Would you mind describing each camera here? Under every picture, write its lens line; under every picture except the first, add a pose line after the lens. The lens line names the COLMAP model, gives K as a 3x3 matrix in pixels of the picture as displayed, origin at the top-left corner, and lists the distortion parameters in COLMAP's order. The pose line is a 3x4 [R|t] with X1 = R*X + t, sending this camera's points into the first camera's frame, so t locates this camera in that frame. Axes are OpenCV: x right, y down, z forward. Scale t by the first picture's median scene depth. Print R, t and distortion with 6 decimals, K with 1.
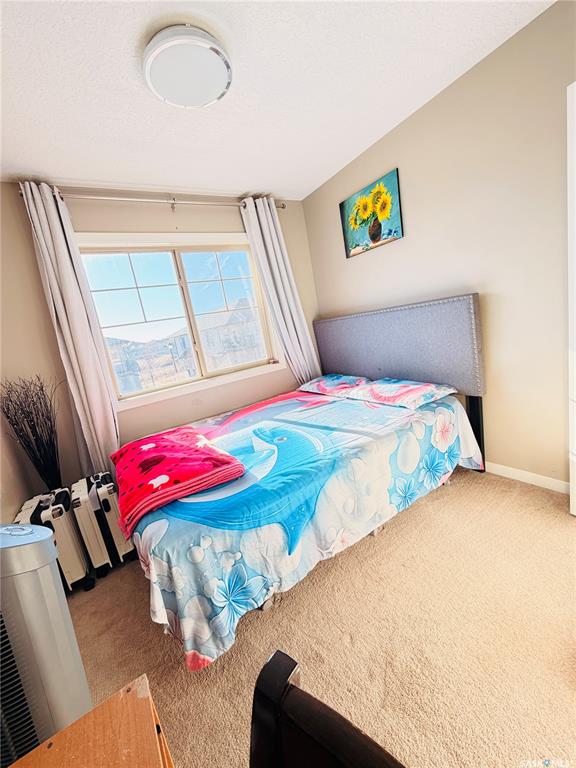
lens RADIAL K [[307.3, 0, 287.5], [0, 307.3, 384.9], [0, 0, 1]] dist [-0.000369, 0.000460]
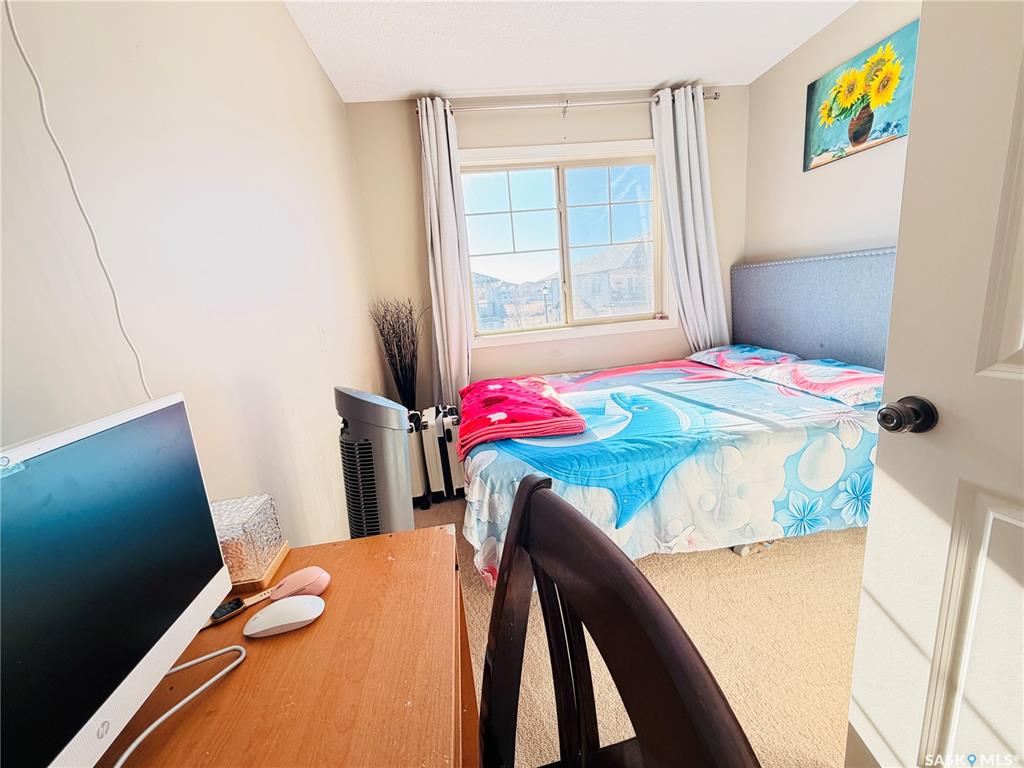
lens RADIAL K [[409.8, 0, 514.9], [0, 409.8, 386.2], [0, 0, 1]] dist [-0.000369, 0.000460]
pose [[0.902177, 0.183143, -0.390558, 0.073571], [-0.148287, 0.981892, 0.117895, 0.035091], [0.405077, -0.048447, 0.912998, -0.094375]]
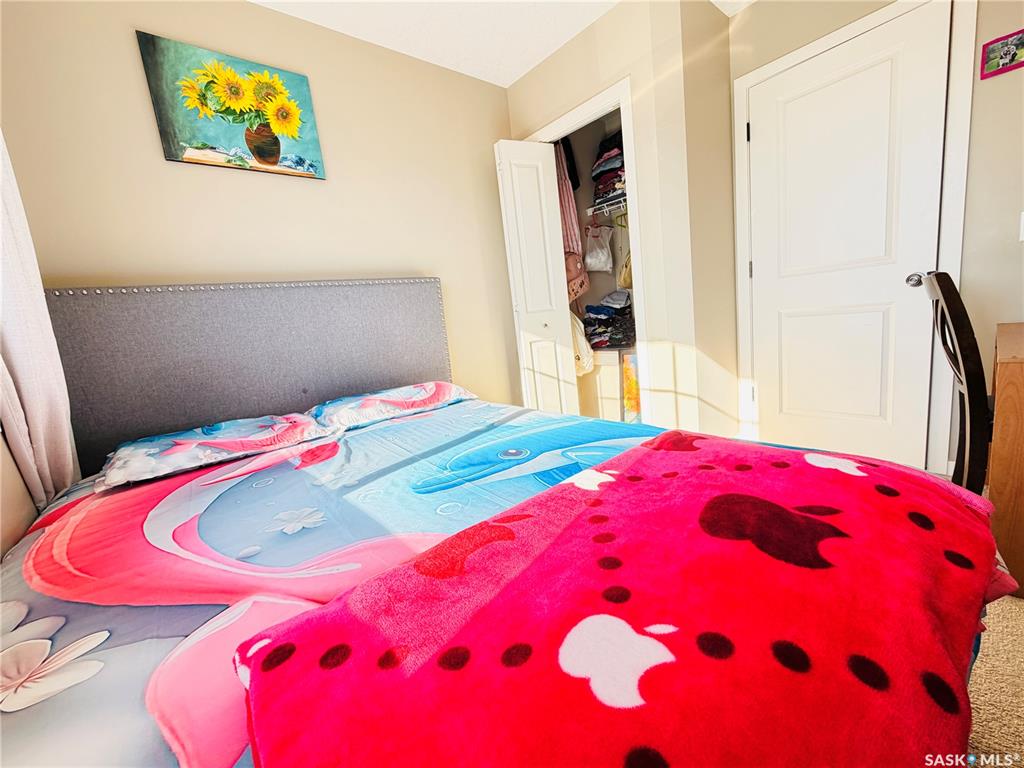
lens RADIAL K [[409.8, 0, 516.8], [0, 409.8, 384.1], [0, 0, 1]] dist [-0.000369, 0.000460]
pose [[-0.121285, 0.027074, 0.992248, -0.529474], [0.327699, 0.944674, 0.014279, 0.057099], [-0.936965, 0.326891, -0.123447, 0.849122]]
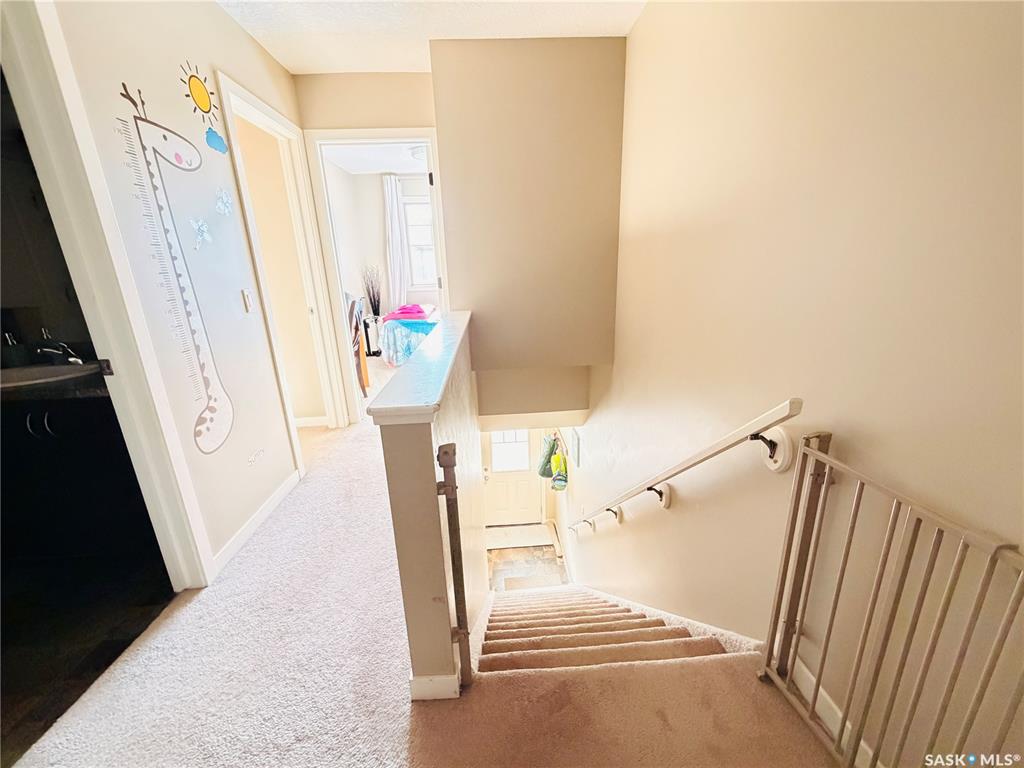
lens RADIAL K [[409.8, 0, 511.8], [0, 409.8, 384.3], [0, 0, 1]] dist [-0.000369, 0.000460]
pose [[0.870548, 0.265299, -0.414443, 1.279383], [-0.203358, 0.960897, 0.187943, 0.025129], [0.448098, -0.079333, 0.890457, -1.087262]]
